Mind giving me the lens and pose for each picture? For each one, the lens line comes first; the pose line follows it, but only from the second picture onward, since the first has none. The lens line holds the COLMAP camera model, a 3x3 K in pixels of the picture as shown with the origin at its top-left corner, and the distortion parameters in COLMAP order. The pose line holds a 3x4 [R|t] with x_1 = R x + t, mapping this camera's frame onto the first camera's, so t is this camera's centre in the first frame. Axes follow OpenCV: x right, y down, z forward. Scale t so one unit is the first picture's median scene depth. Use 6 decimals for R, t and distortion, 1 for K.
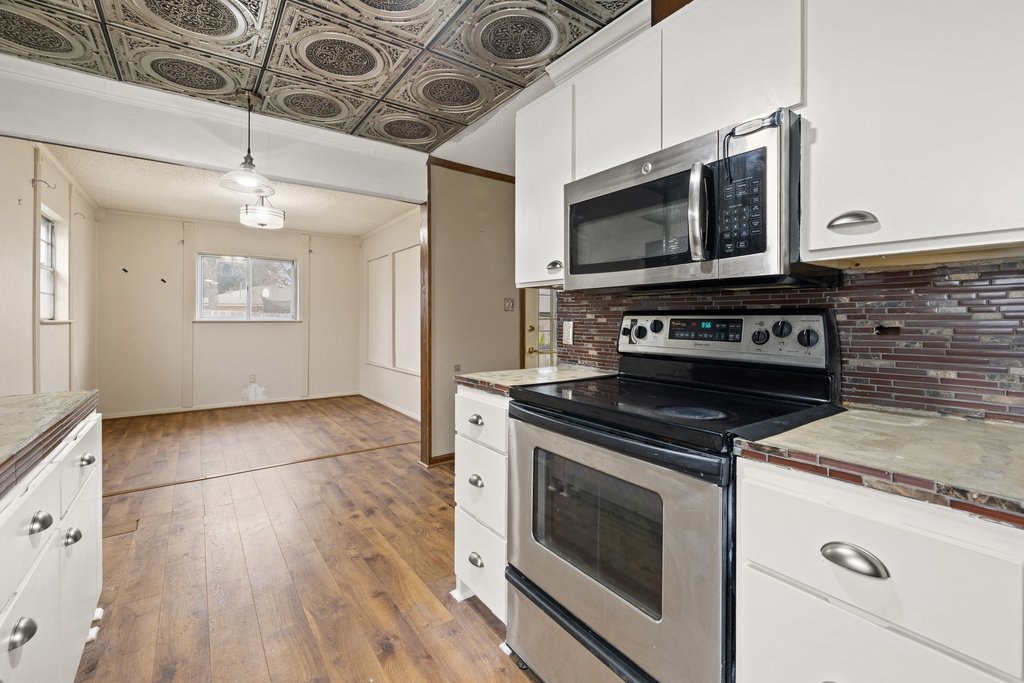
lens RADIAL K [[431.6, 0, 507.5], [0, 431.6, 319.4], [0, 0, 1]] dist [-0.000893, 0.000674]
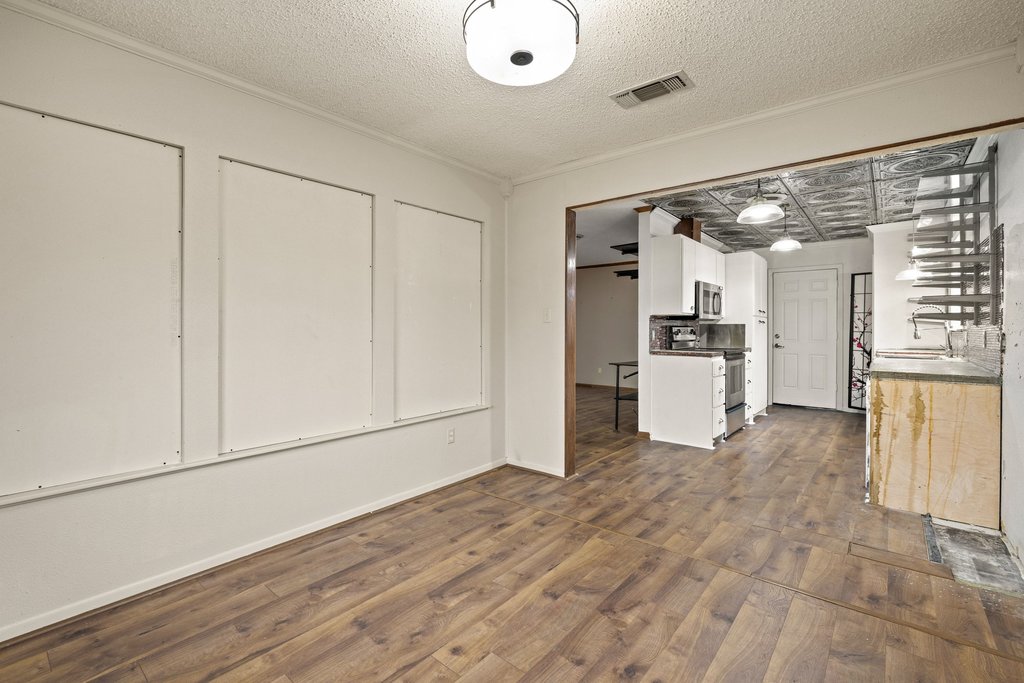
lens RADIAL K [[439.7, 0, 512.2], [0, 439.7, 329.3], [0, 0, 1]] dist [-0.002200, -0.000046]
pose [[-0.225793, -0.005722, 0.974158, -1.285446], [0.001060, 0.999981, 0.006120, -0.008181], [-0.974175, 0.002415, -0.225783, 1.530480]]
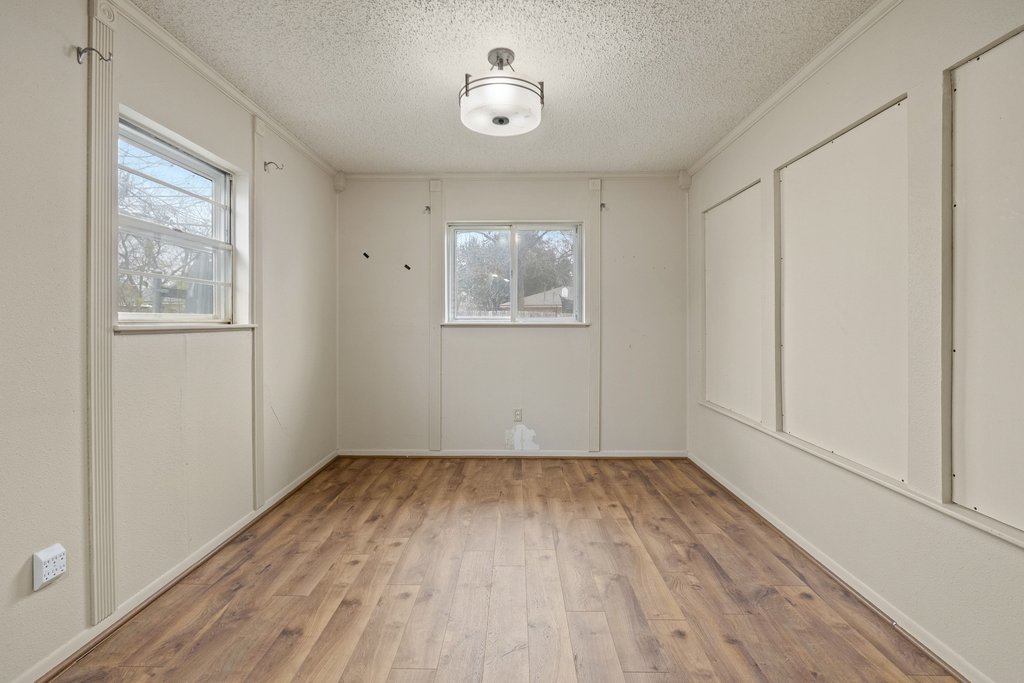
lens RADIAL K [[456.3, 0, 502.0], [0, 456.3, 316.6], [0, 0, 1]] dist [-0.001799, -0.000045]
pose [[0.790608, -0.006072, -0.612292, -0.372048], [0.001228, 0.999965, -0.008332, -0.004532], [0.612321, 0.005835, 0.790588, 0.855265]]
